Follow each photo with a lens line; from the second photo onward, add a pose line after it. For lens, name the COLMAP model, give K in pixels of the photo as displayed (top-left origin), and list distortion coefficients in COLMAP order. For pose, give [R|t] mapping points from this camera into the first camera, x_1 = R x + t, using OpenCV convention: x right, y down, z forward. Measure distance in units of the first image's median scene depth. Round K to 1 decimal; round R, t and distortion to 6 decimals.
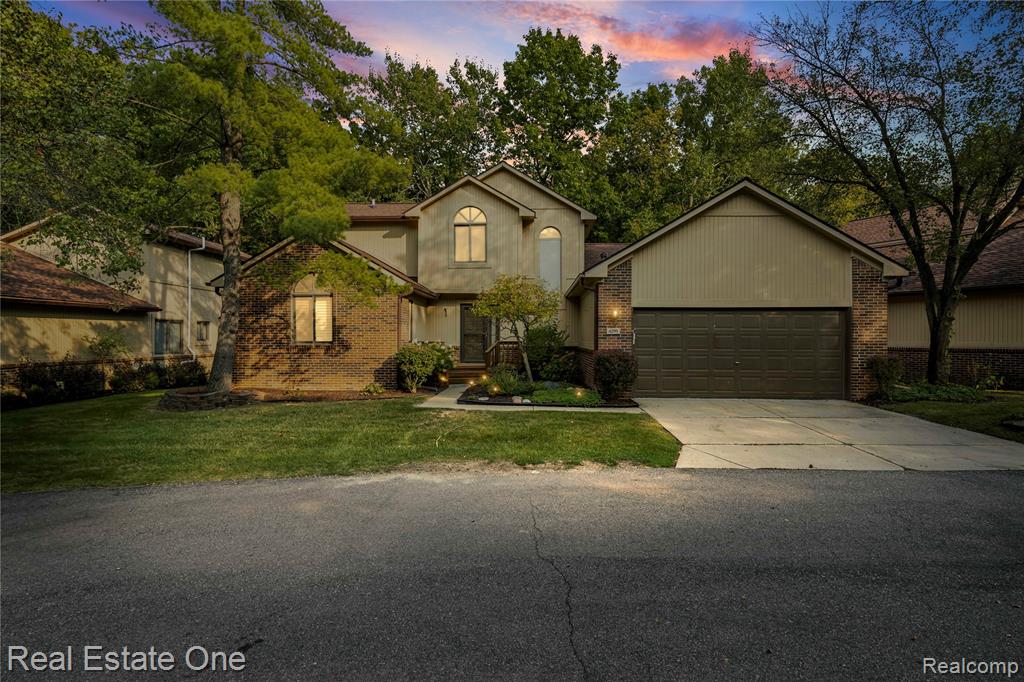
lens RADIAL K [[547.8, 0, 516.3], [0, 547.8, 335.9], [0, 0, 1]] dist [-0.002766, -0.000226]
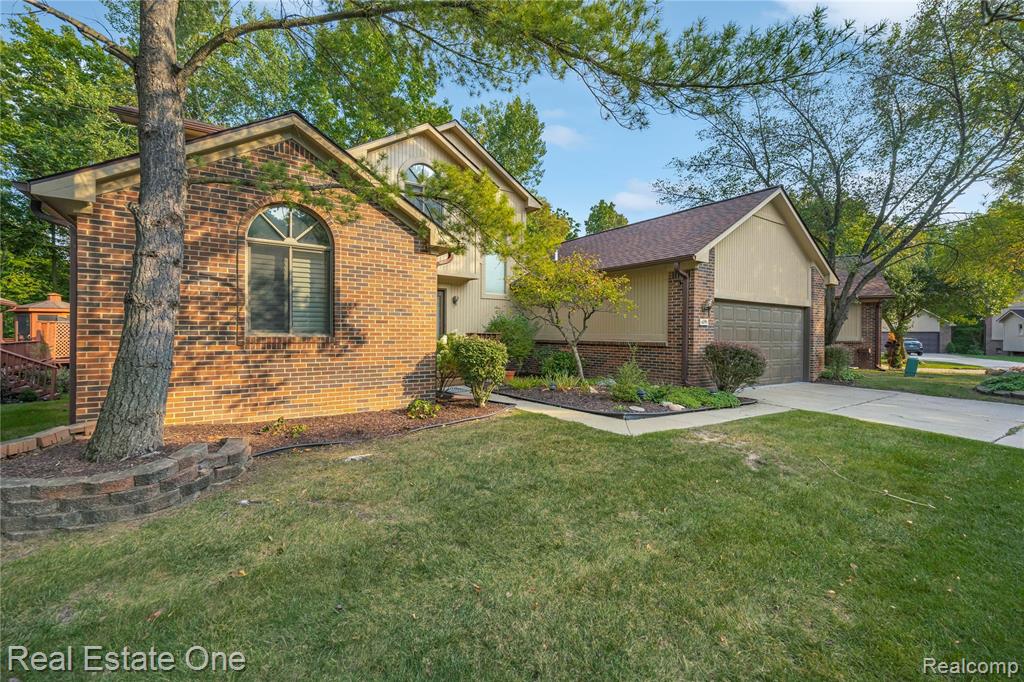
lens RADIAL K [[443.7, 0, 529.6], [0, 443.7, 335.7], [0, 0, 1]] dist [-0.000441, -0.000028]
pose [[0.802192, 0.003715, 0.597055, -0.448995], [-0.010867, 0.999906, 0.008380, 0.009570], [-0.596968, -0.013210, 0.802156, 0.501728]]
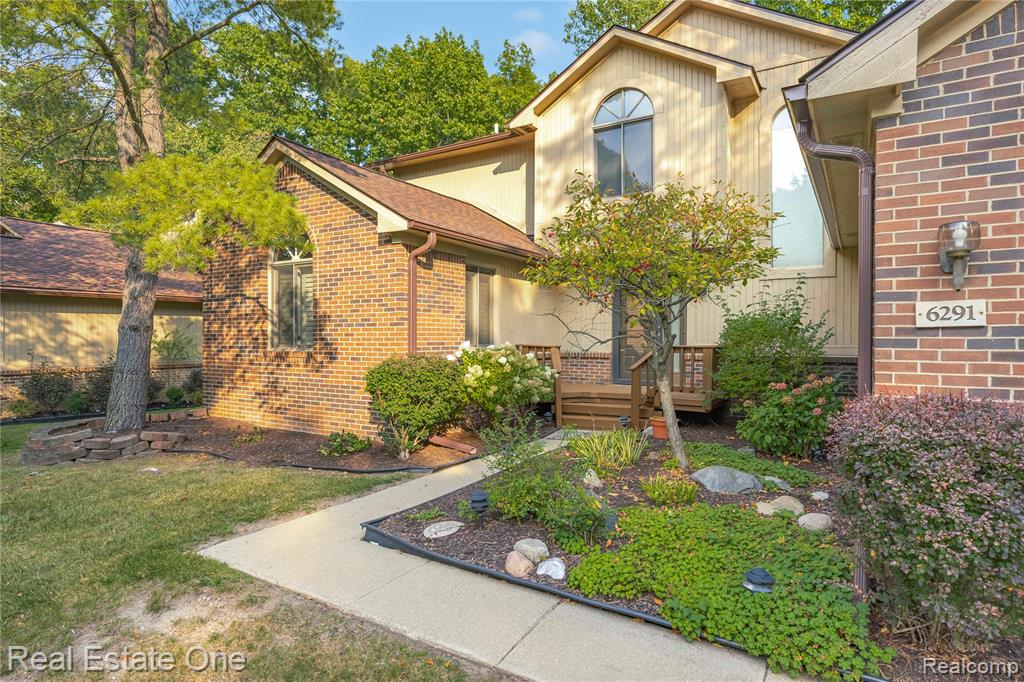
lens RADIAL K [[547.8, 0, 516.3], [0, 547.8, 335.9], [0, 0, 1]] dist [-0.002766, -0.000226]
pose [[0.866289, 0.006041, -0.499506, 0.116834], [-0.004287, 0.999980, 0.004658, 0.000256], [0.499524, -0.001894, 0.866298, 0.616392]]
